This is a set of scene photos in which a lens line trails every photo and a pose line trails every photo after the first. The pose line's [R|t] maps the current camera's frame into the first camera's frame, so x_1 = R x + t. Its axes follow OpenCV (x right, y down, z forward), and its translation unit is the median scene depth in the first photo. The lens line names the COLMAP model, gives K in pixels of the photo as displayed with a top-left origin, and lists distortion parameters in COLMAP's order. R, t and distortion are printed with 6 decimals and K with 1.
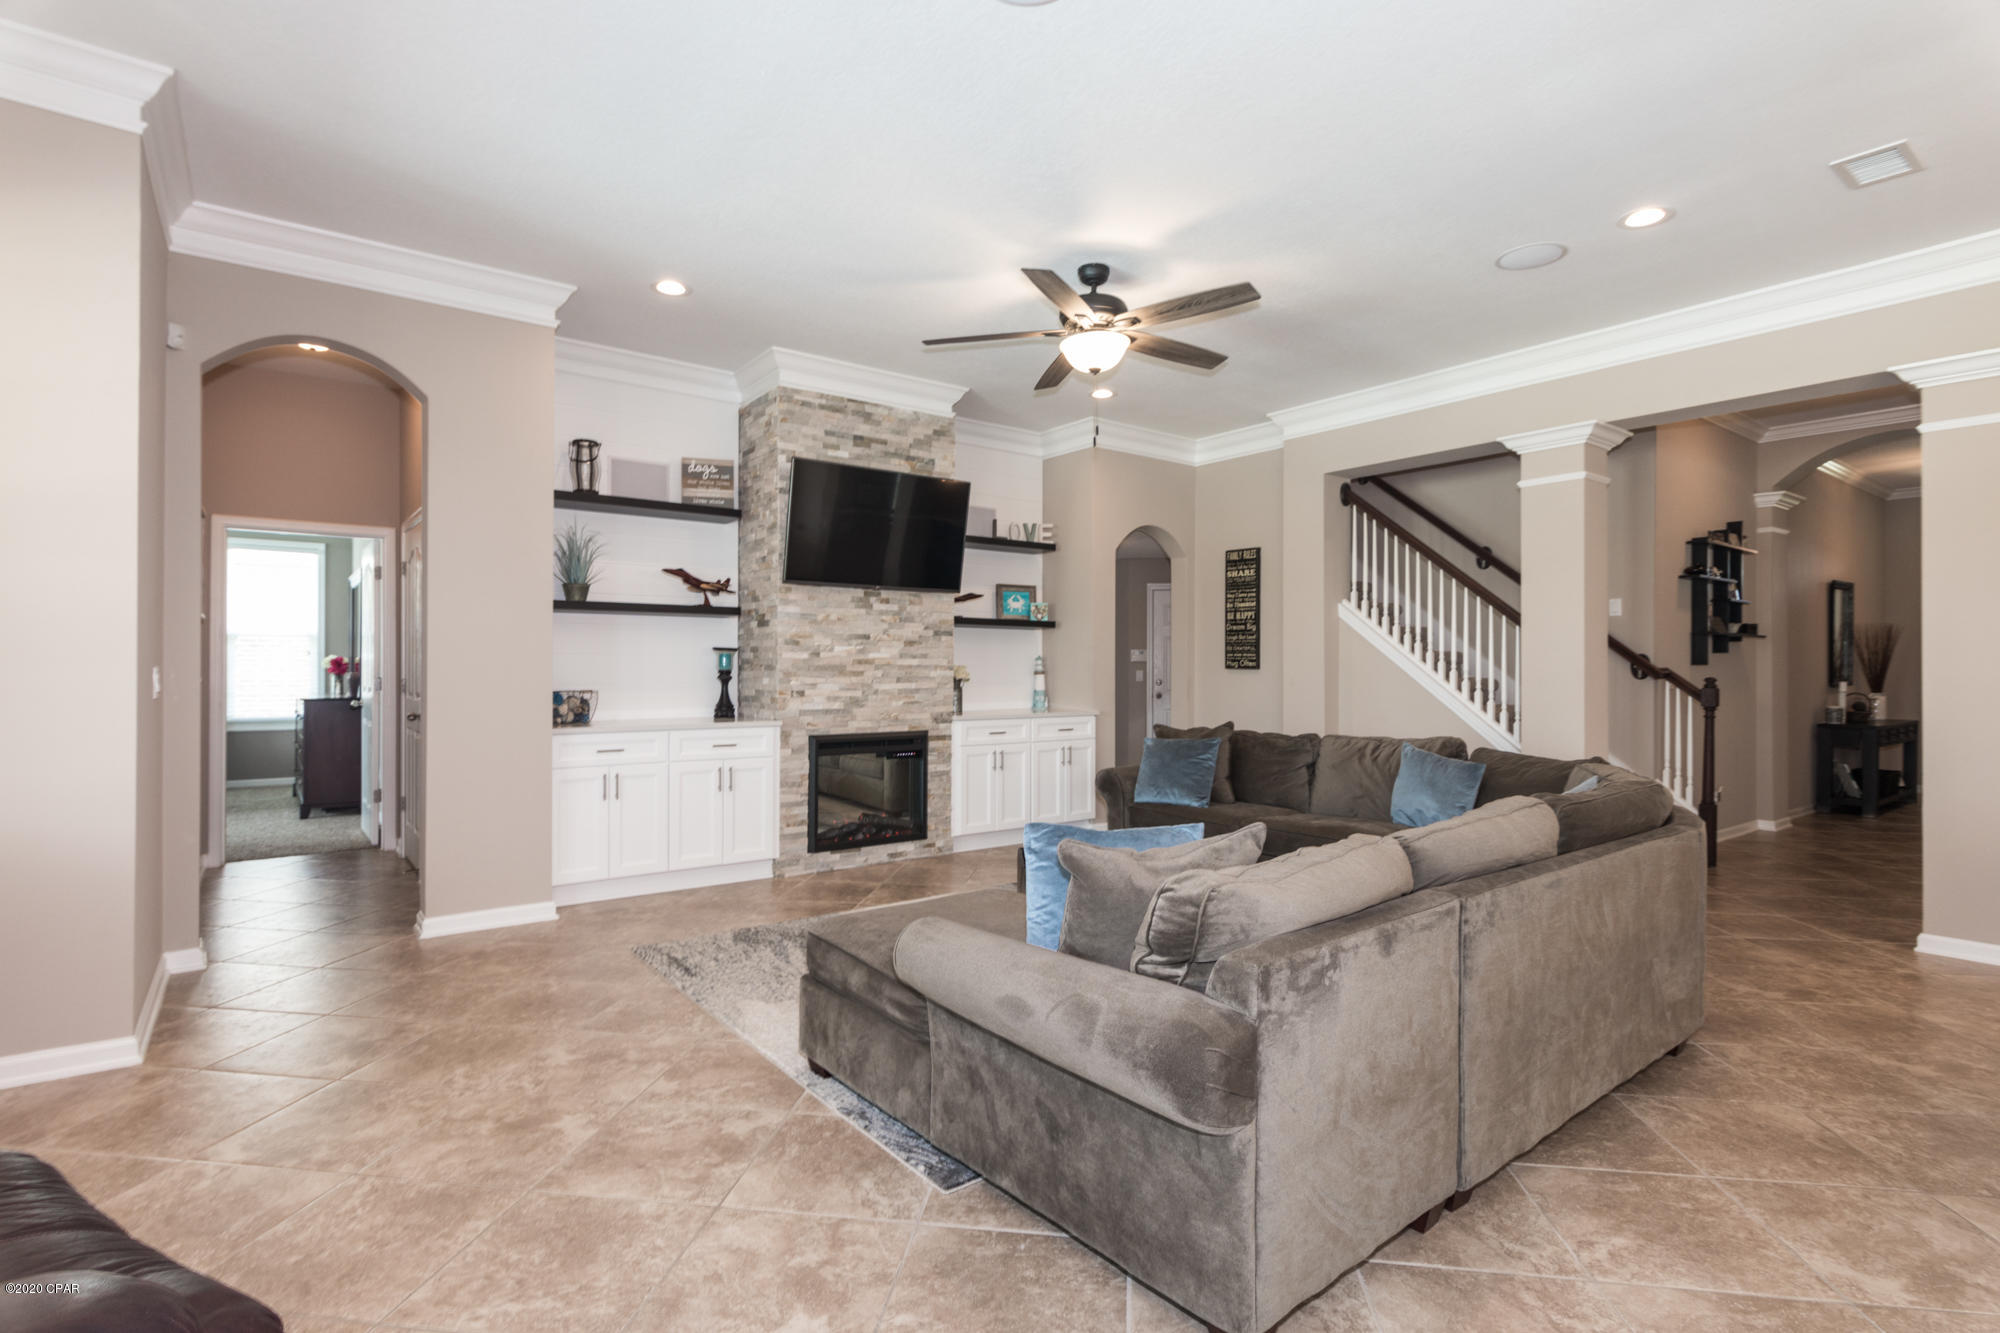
lens RADIAL K [[957.9, 0, 997.4], [0, 957.9, 664.8], [0, 0, 1]] dist [0.004022, -0.000500]
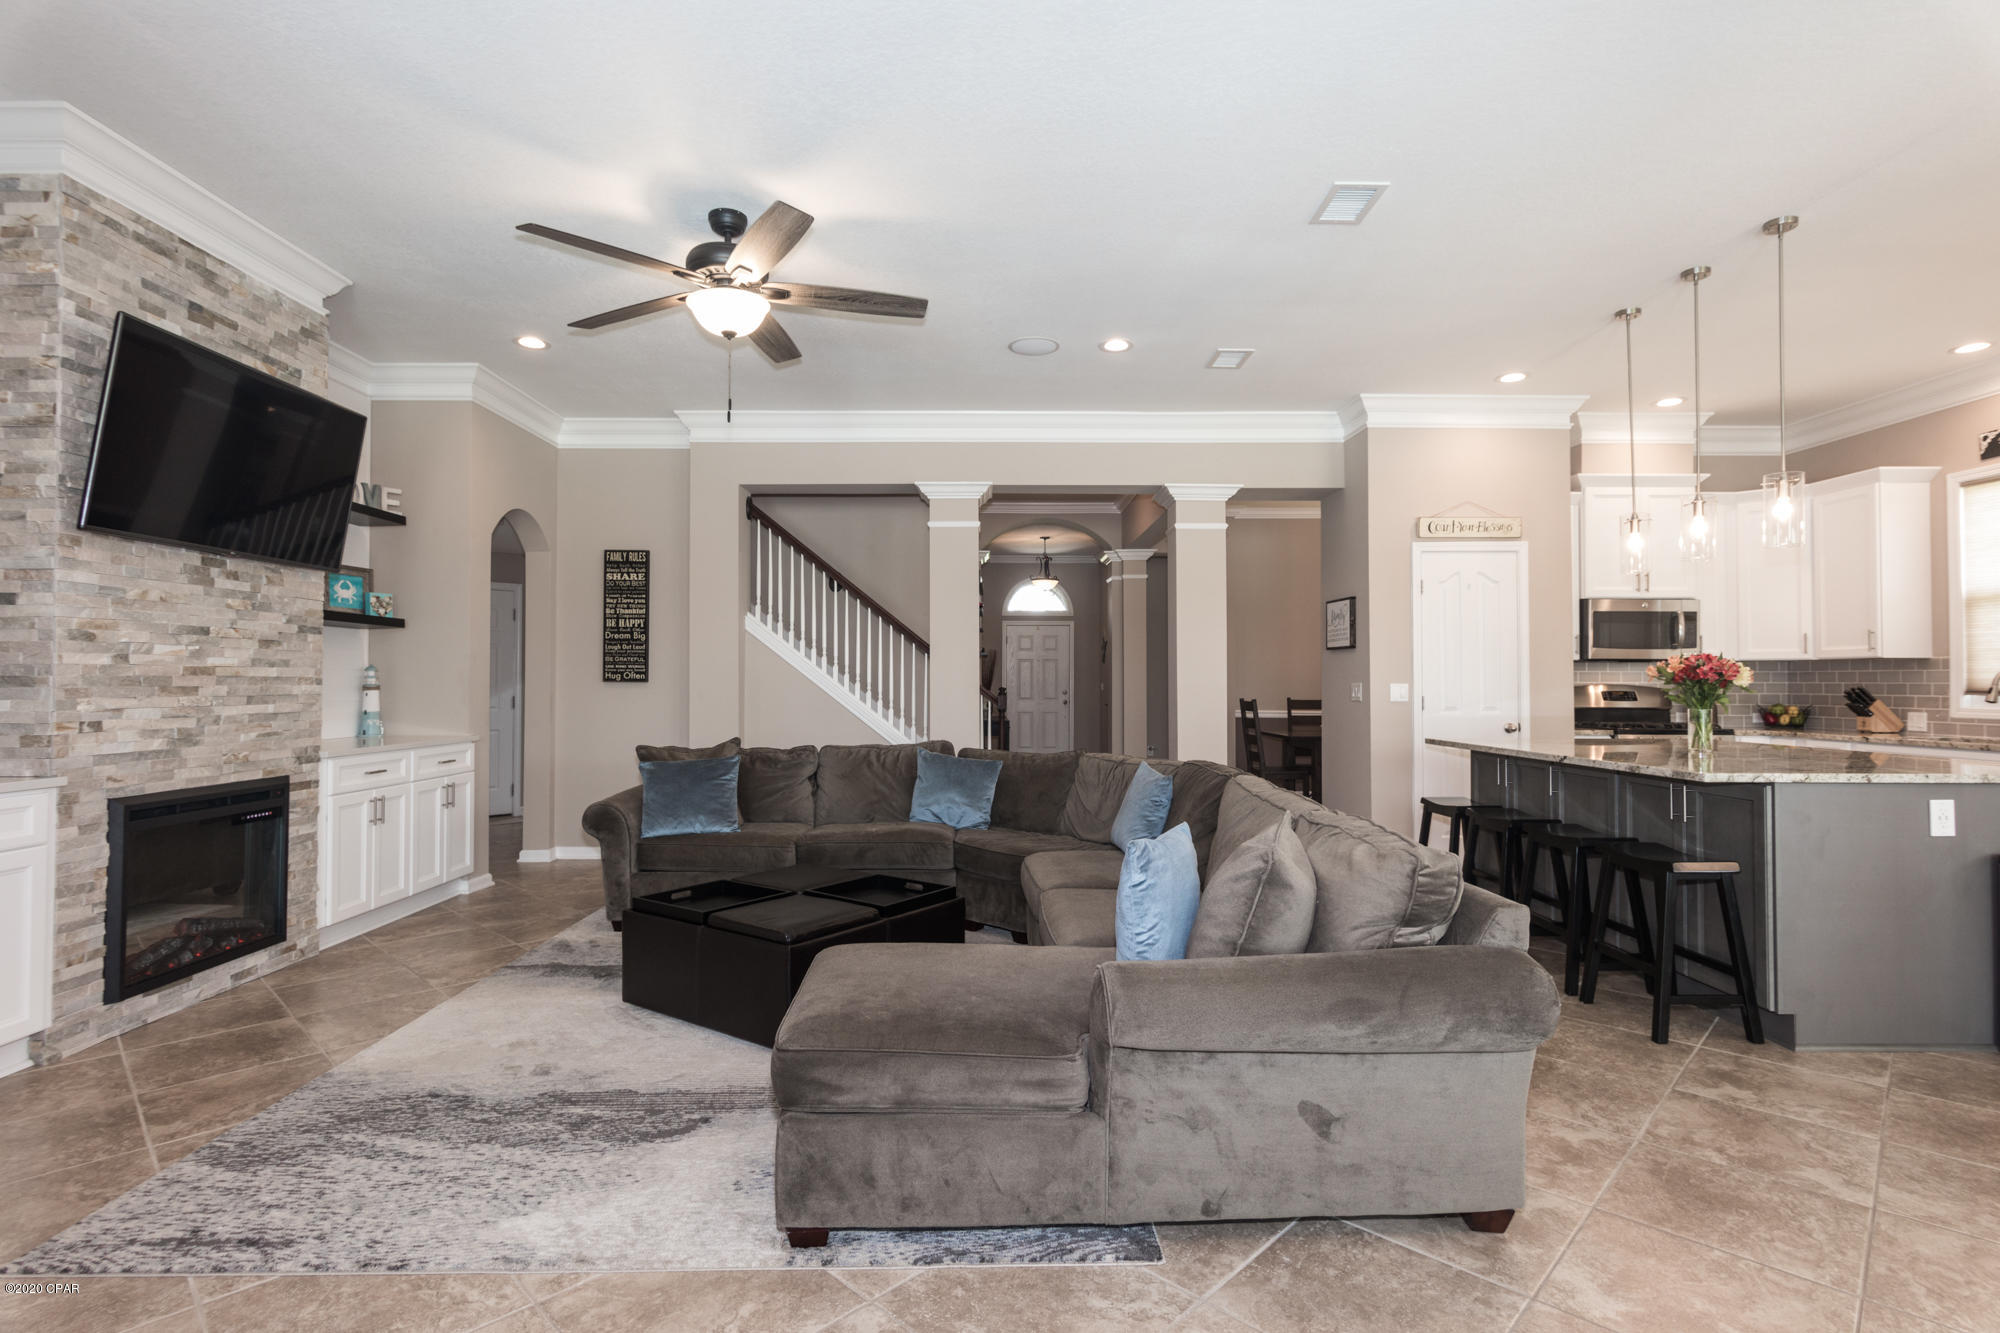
lens RADIAL K [[957.9, 0, 997.4], [0, 957.9, 664.8], [0, 0, 1]] dist [0.004022, -0.000500]
pose [[0.596762, 0.011887, 0.802330, -0.327802], [-0.000441, 0.999895, -0.014486, 0.001422], [-0.802418, 0.008290, 0.596705, 0.219105]]
